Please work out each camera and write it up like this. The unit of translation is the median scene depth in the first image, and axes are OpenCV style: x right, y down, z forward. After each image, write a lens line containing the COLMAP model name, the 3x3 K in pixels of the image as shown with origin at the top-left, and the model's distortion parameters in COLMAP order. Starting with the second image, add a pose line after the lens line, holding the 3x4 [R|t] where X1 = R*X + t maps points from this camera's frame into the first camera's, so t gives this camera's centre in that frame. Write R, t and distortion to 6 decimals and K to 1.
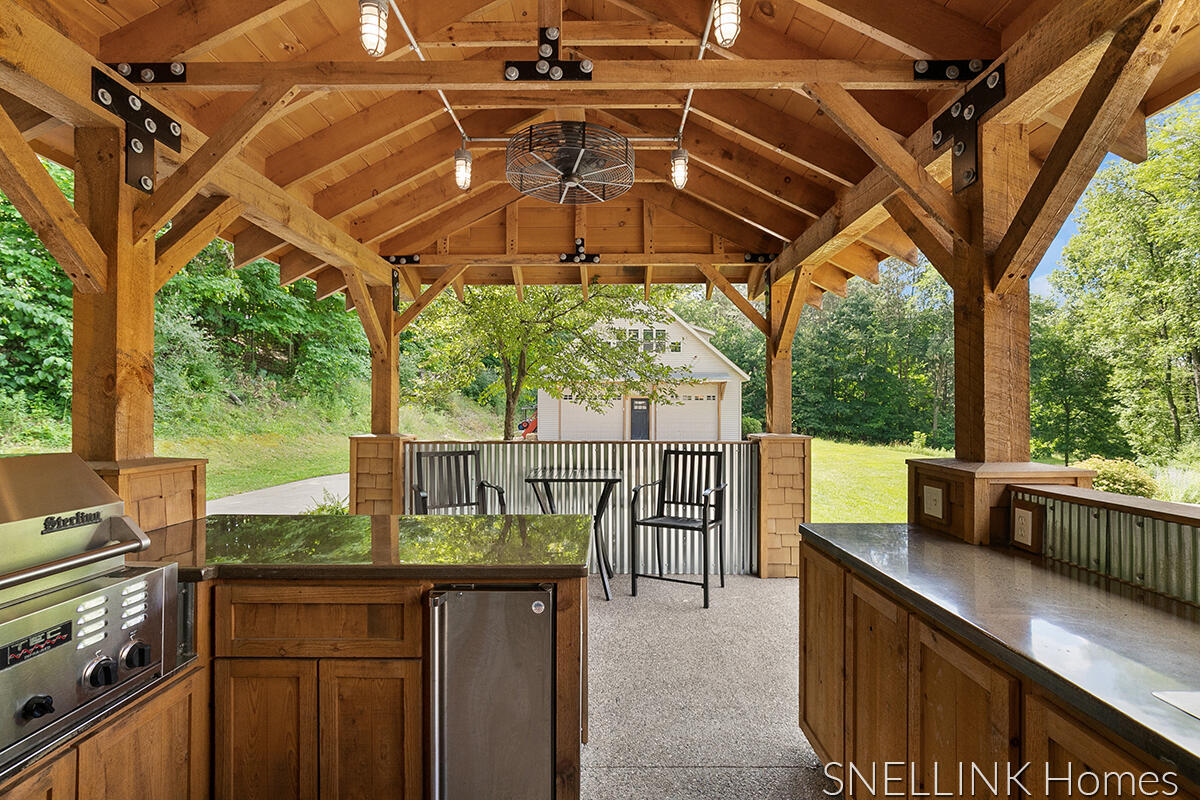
lens RADIAL K [[544.4, 0, 605.5], [0, 544.4, 405.1], [0, 0, 1]] dist [-0.009448, 0.002438]
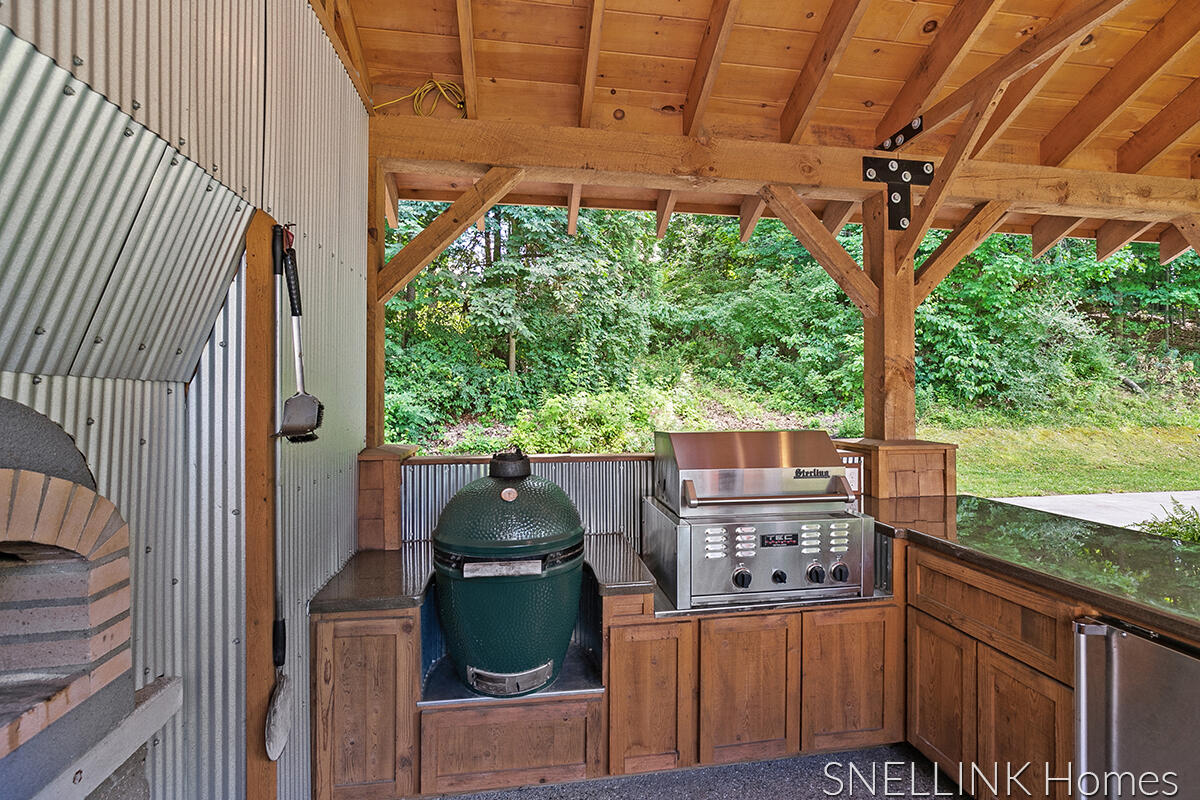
lens RADIAL K [[544.4, 0, 603.7], [0, 544.4, 396.8], [0, 0, 1]] dist [-0.009448, 0.002438]
pose [[0.163982, -0.006932, -0.986439, 0.301923], [0.013420, 0.999898, -0.004795, -0.006627], [0.986372, -0.012452, 0.164059, 0.092545]]
